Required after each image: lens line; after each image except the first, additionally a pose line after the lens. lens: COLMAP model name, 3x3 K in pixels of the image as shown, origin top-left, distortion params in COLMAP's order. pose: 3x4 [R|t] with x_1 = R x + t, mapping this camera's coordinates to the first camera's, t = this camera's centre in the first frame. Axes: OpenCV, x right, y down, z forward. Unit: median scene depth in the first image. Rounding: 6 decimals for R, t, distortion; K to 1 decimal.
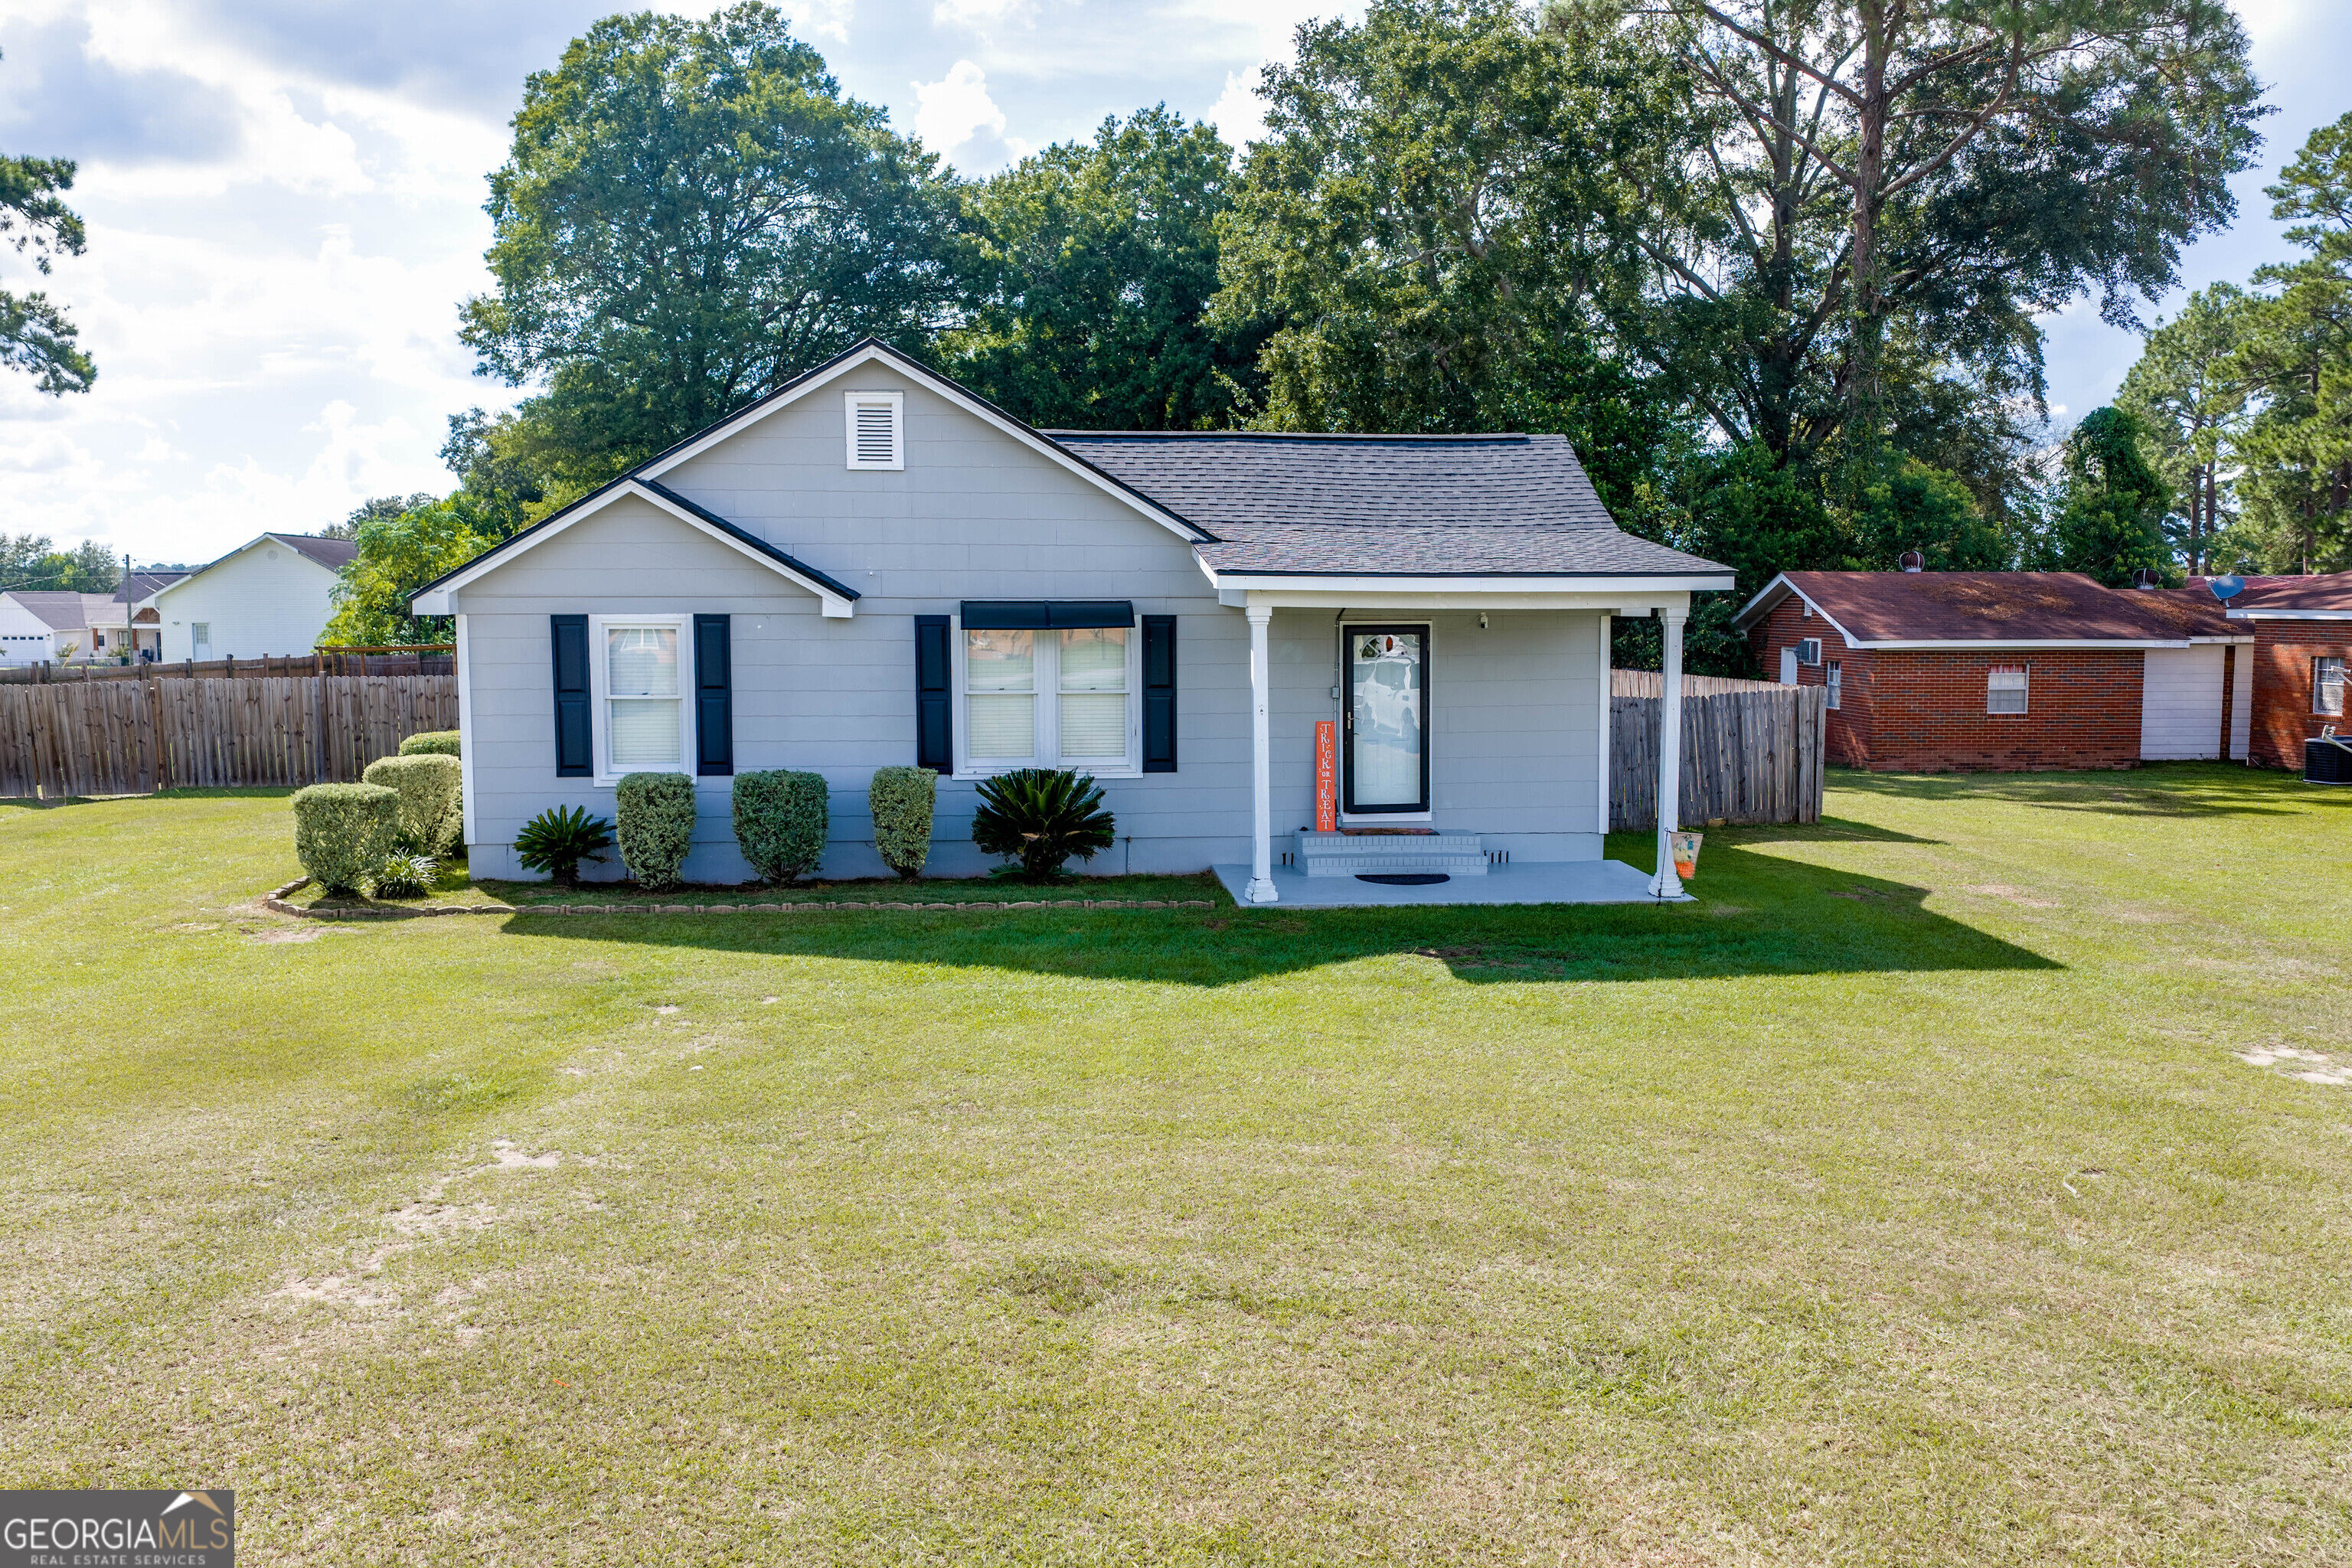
lens RADIAL K [[1960.2, 0, 1174.7], [0, 1960.2, 782.6], [0, 0, 1]] dist [0.014882, -0.028855]
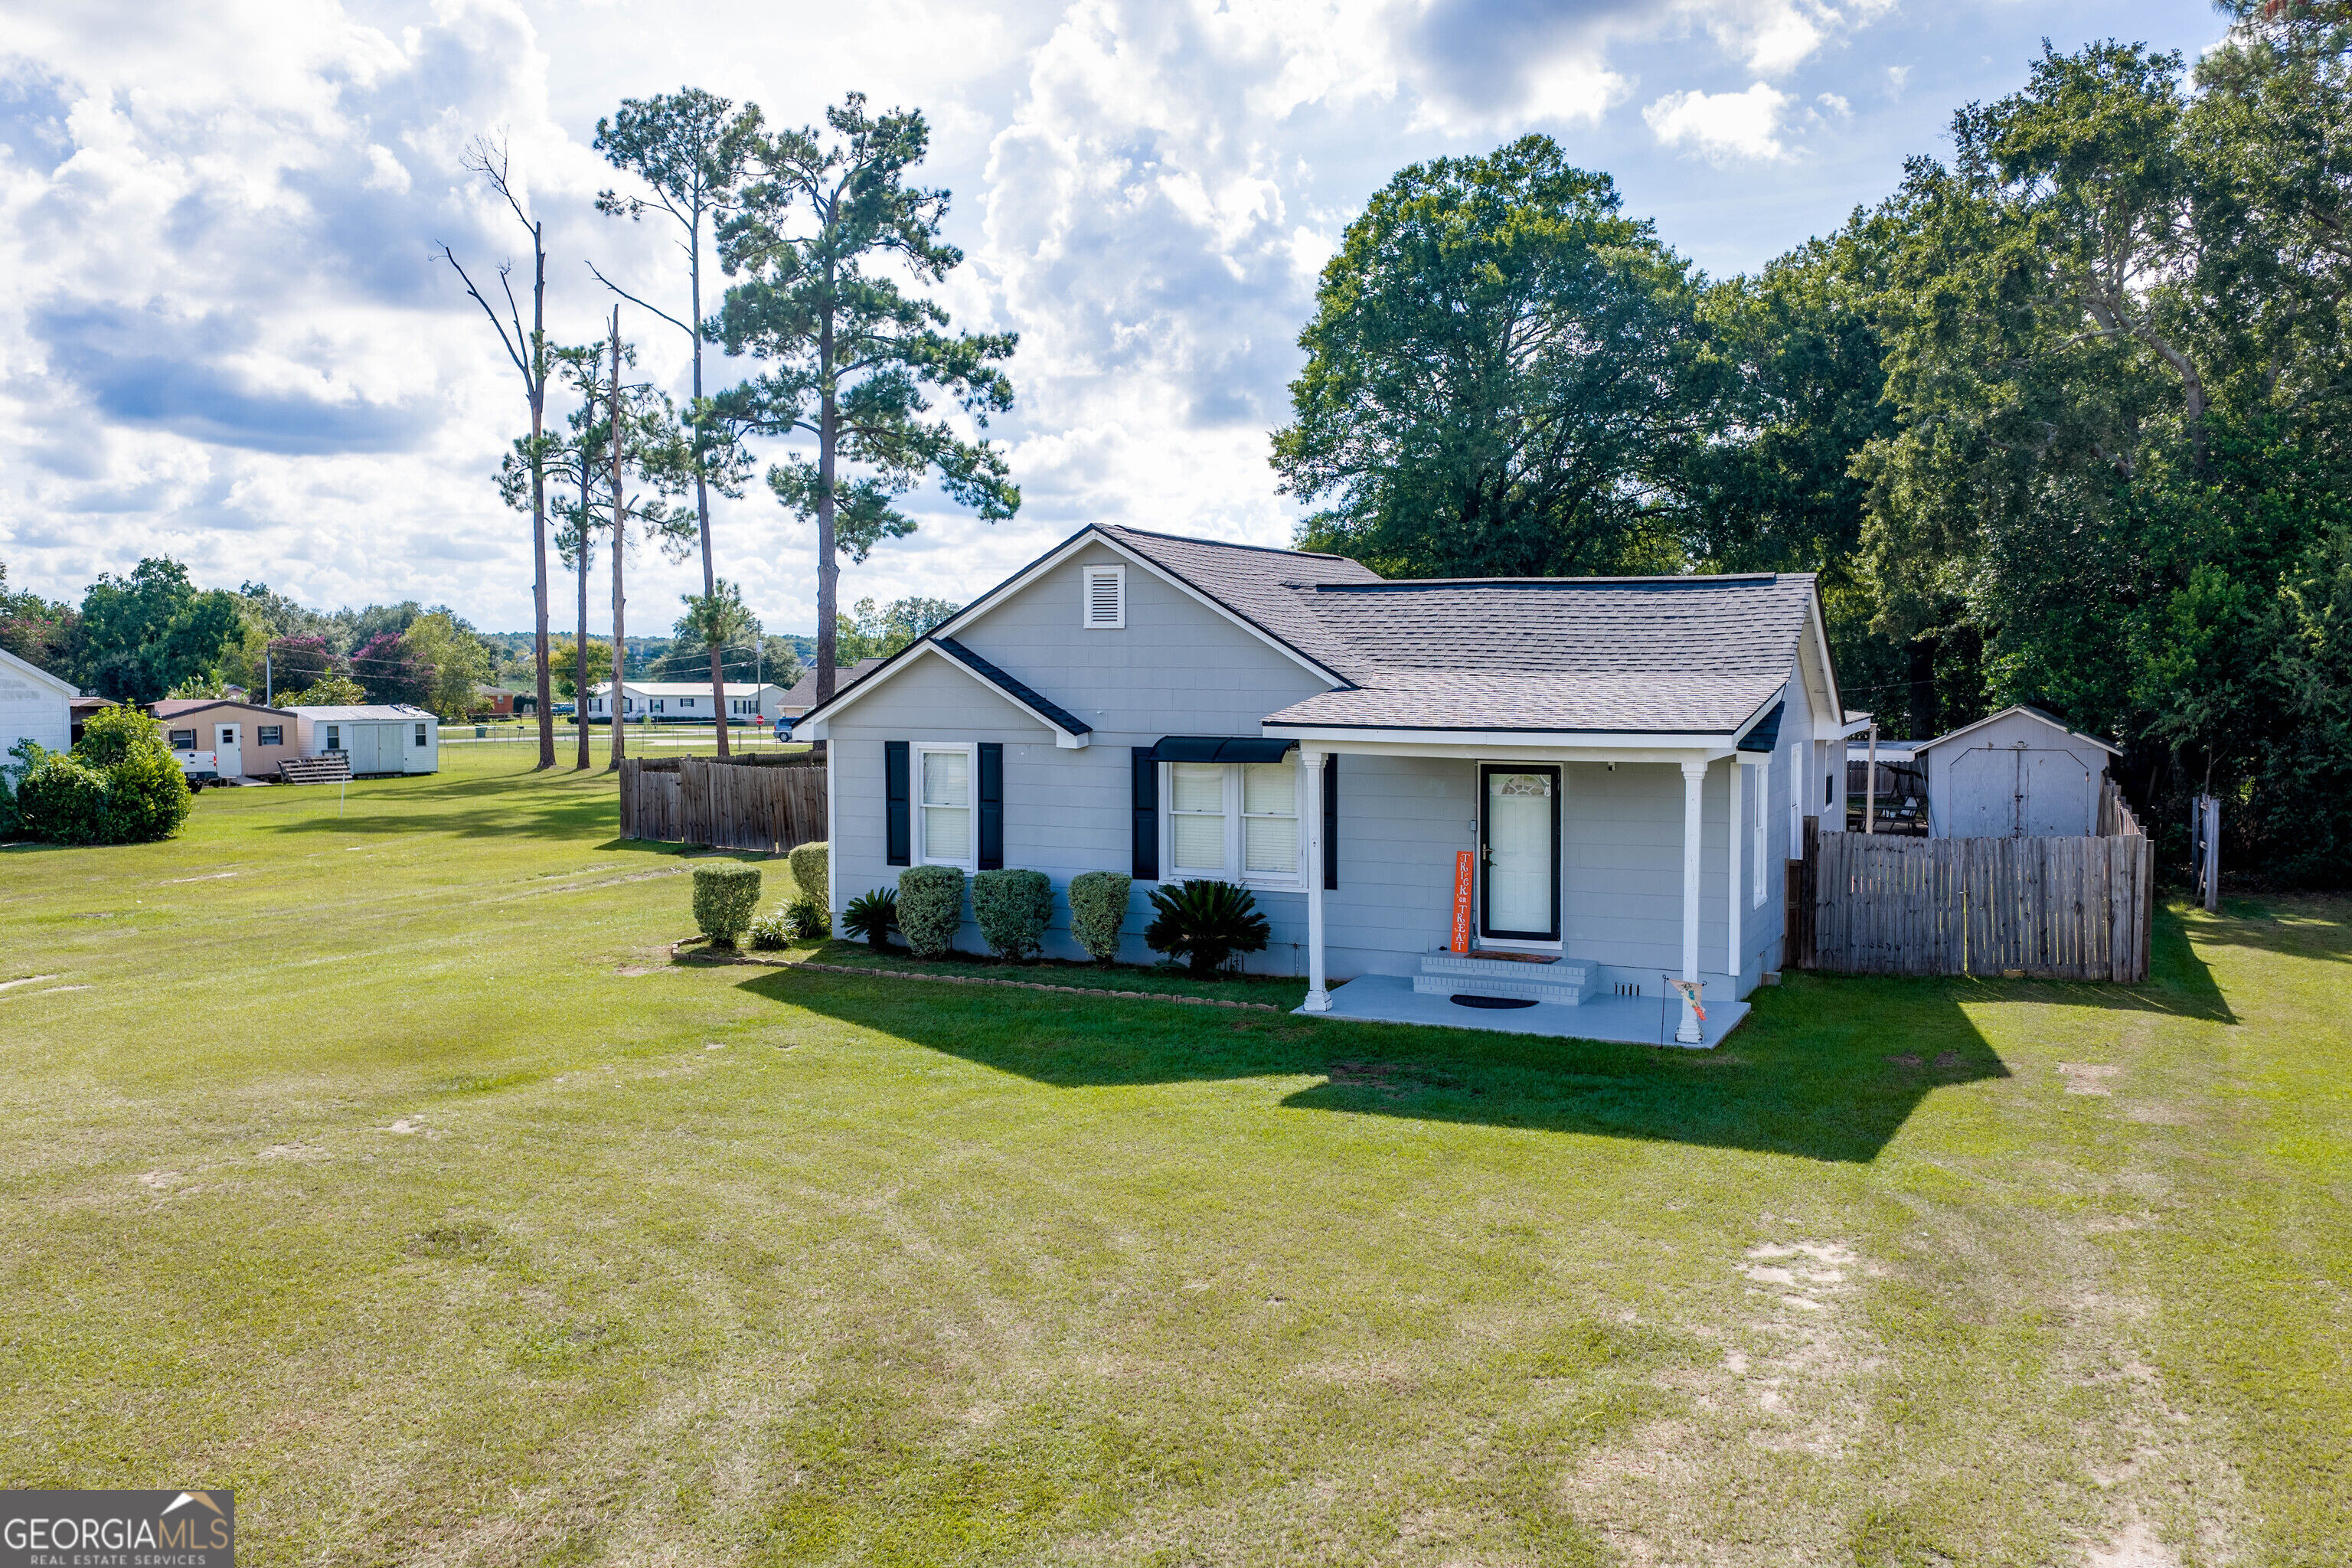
lens RADIAL K [[1960.2, 0, 1170.9], [0, 1960.2, 771.4], [0, 0, 1]] dist [0.014882, -0.028855]
pose [[0.861654, 0.029365, -0.506646, 0.487631], [-0.048793, 0.998493, -0.025109, -0.040504], [0.505146, 0.046356, 0.861788, -0.026889]]
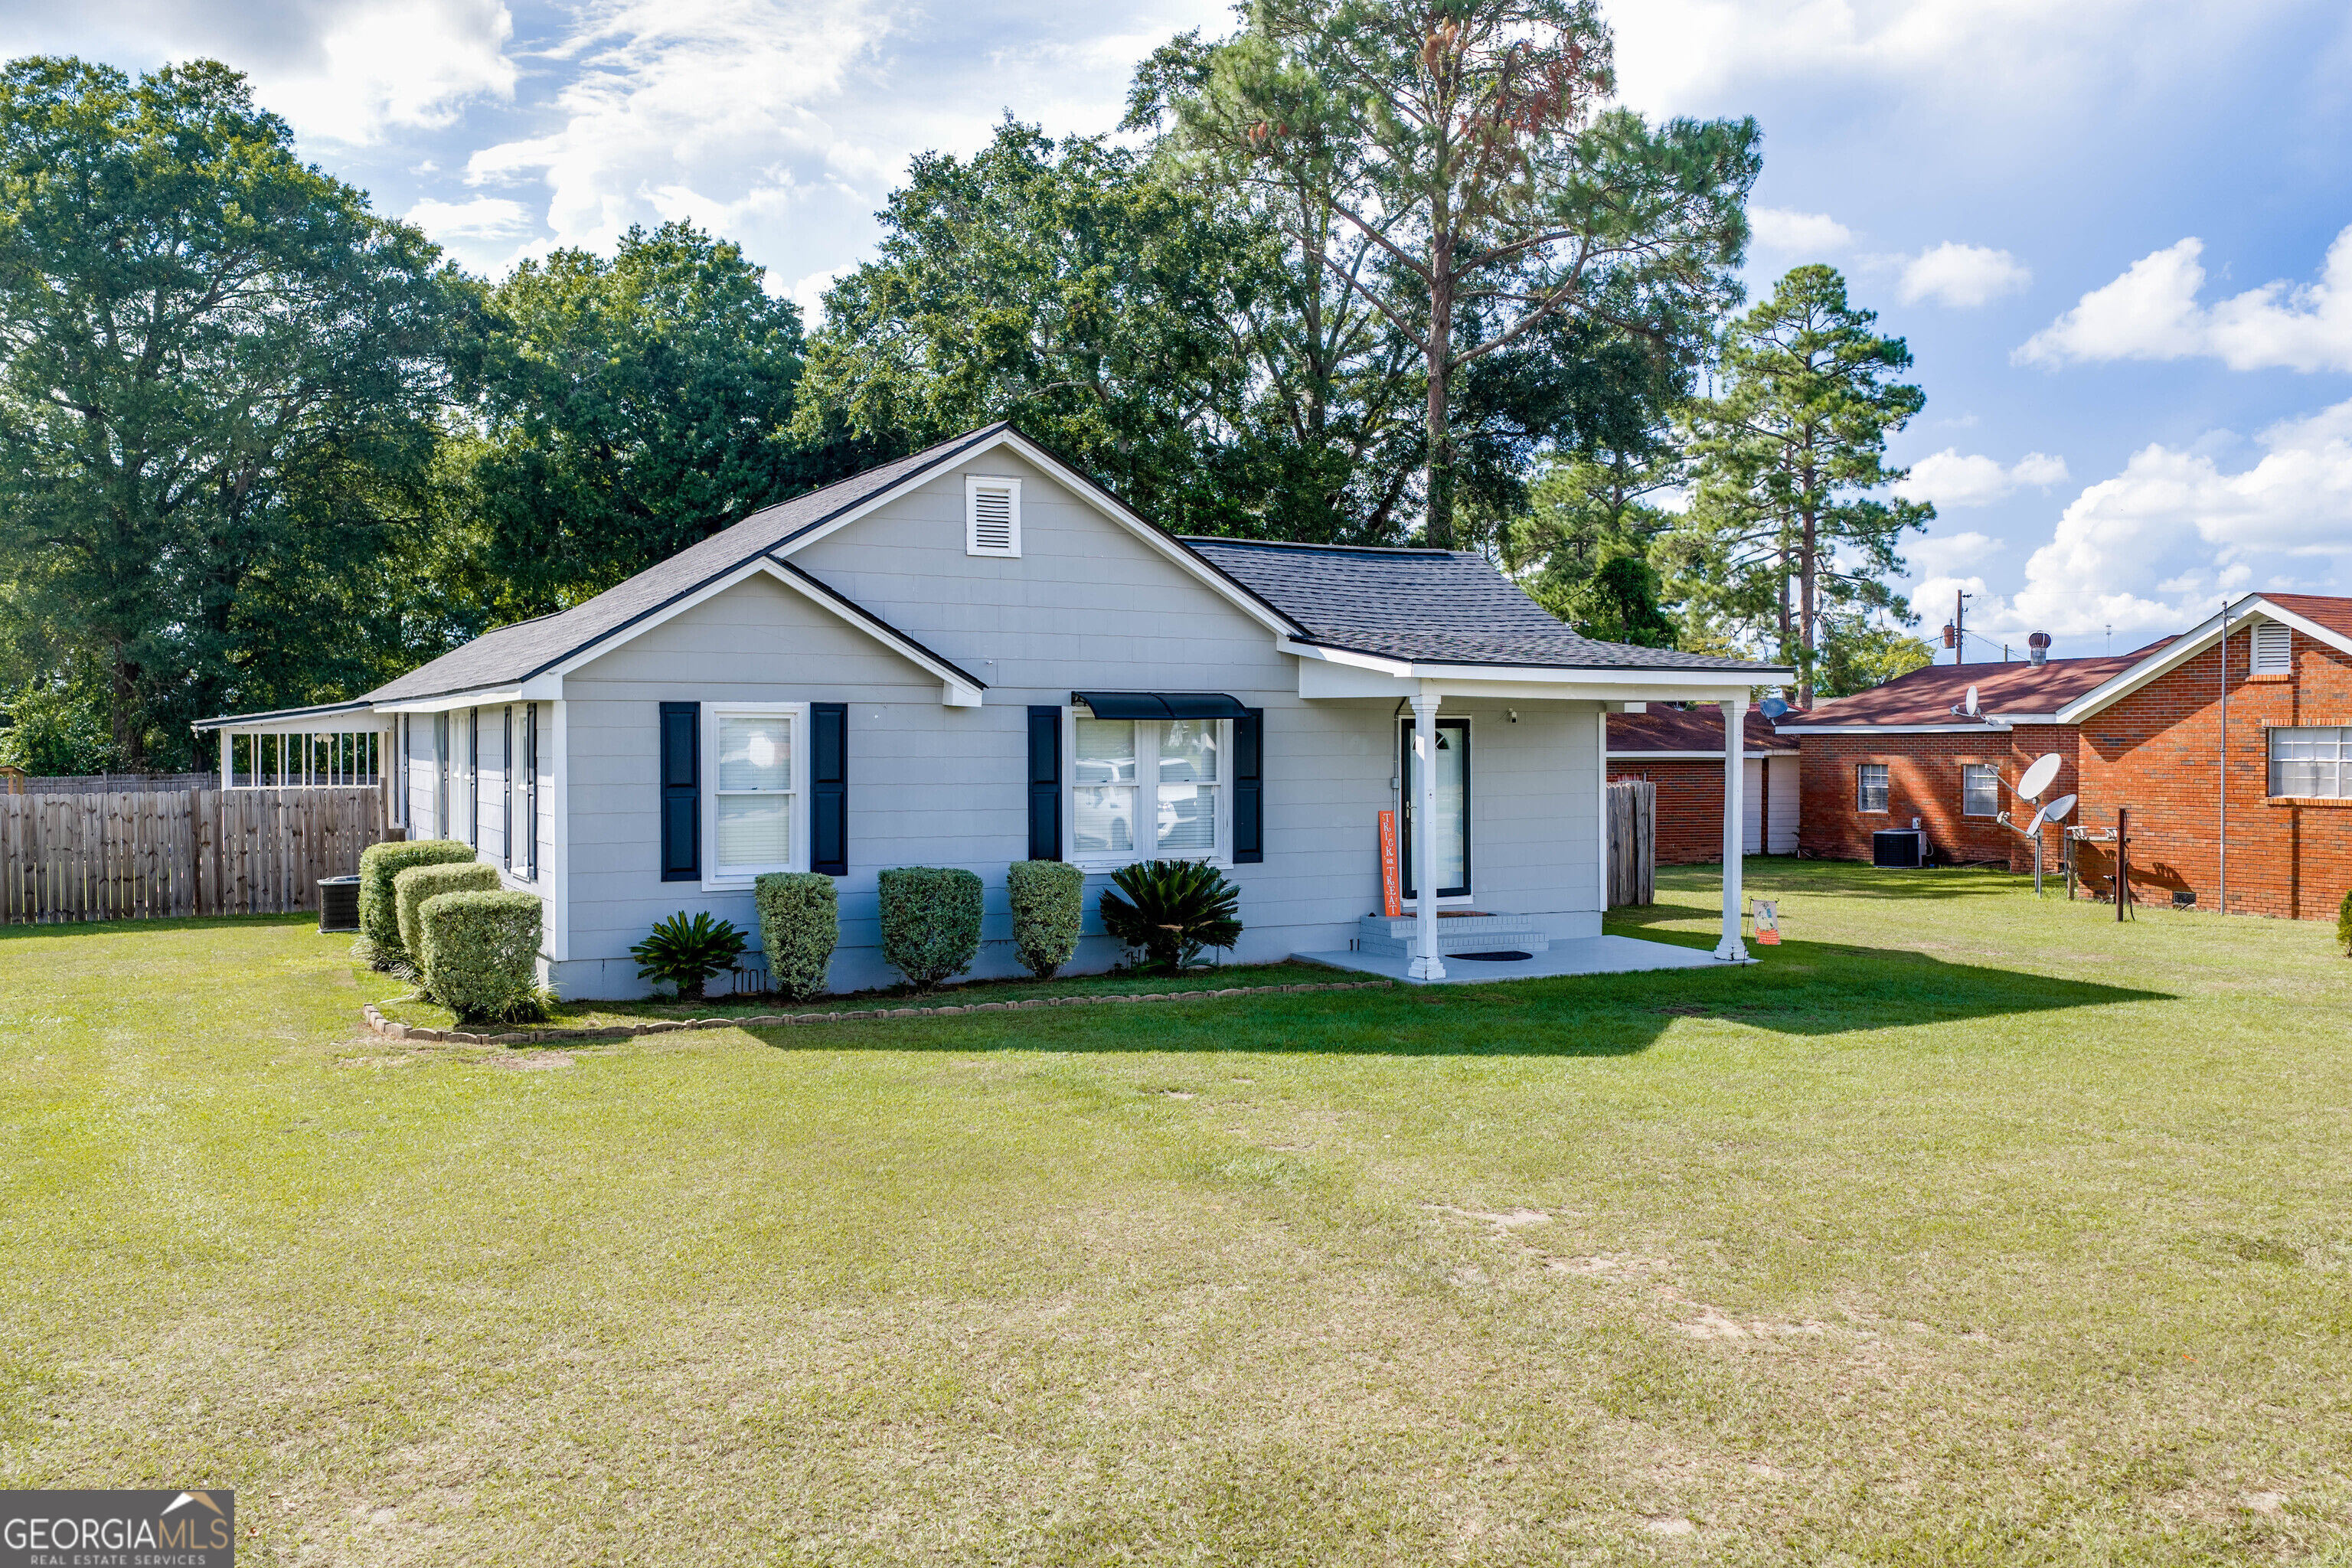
lens RADIAL K [[1960.2, 0, 1177.0], [0, 1960.2, 773.1], [0, 0, 1]] dist [0.014882, -0.028855]
pose [[0.925737, -0.005318, 0.378130, -0.421710], [0.034306, 0.996959, -0.069965, 0.017946], [-0.376608, 0.077741, 0.923105, 0.075250]]
